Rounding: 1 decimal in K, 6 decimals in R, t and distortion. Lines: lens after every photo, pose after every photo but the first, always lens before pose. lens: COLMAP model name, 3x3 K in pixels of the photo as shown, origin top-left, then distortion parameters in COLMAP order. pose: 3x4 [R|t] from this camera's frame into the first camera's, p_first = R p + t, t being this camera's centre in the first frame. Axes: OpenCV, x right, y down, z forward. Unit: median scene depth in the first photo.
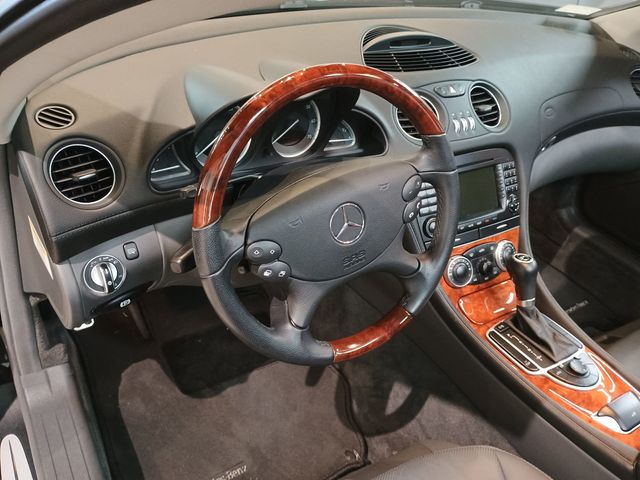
lens RADIAL K [[551.7, 0, 322.3], [0, 551.7, 239.7], [0, 0, 1]] dist [0.065198, -0.090024]
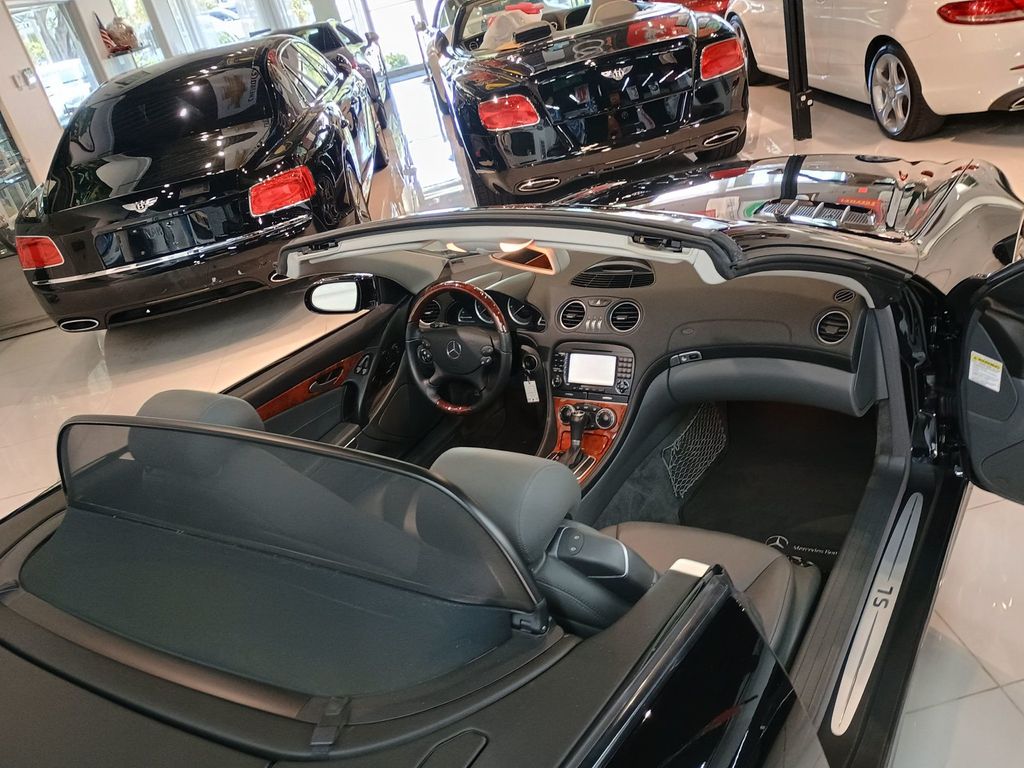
lens RADIAL K [[882.3, 0, 522.5], [0, 882.3, 367.6], [0, 0, 1]] dist [0.050503, -0.057753]
pose [[0.397477, 0.206388, -0.894101, 2.473729], [-0.279235, 0.955372, 0.096396, -0.282566], [0.874094, 0.211349, 0.437369, -0.237936]]
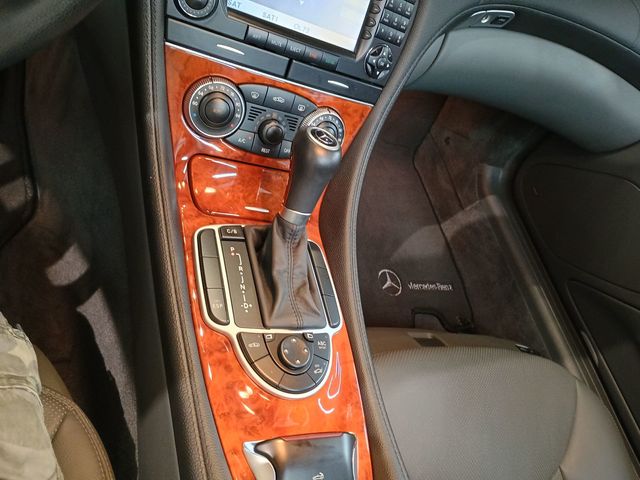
lens RADIAL K [[551.7, 0, 322.3], [0, 551.7, 239.7], [0, 0, 1]] dist [0.065198, -0.090024]
pose [[0.879443, 0.464153, 0.105552, 0.350110], [-0.475643, 0.865536, 0.156881, 0.034468], [-0.018543, -0.188173, 0.981961, 0.456483]]
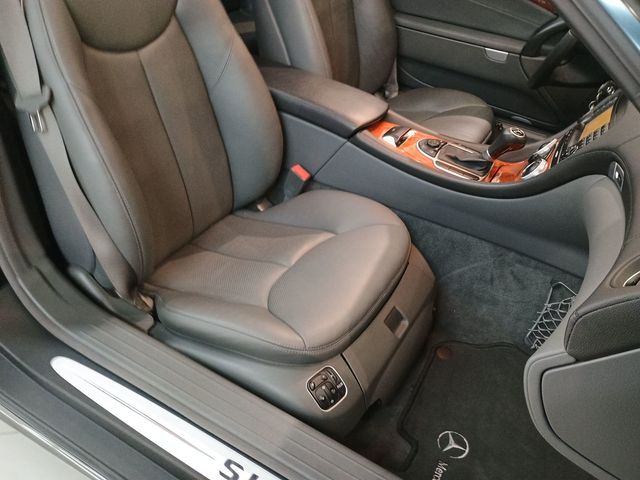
lens RADIAL K [[551.7, 0, 322.3], [0, 551.7, 239.7], [0, 0, 1]] dist [0.065198, -0.090024]
pose [[-0.856109, 0.112895, -0.504314, 1.359170], [-0.445142, 0.334656, 0.830575, -0.701584], [0.262539, 0.935554, -0.236247, 1.394939]]
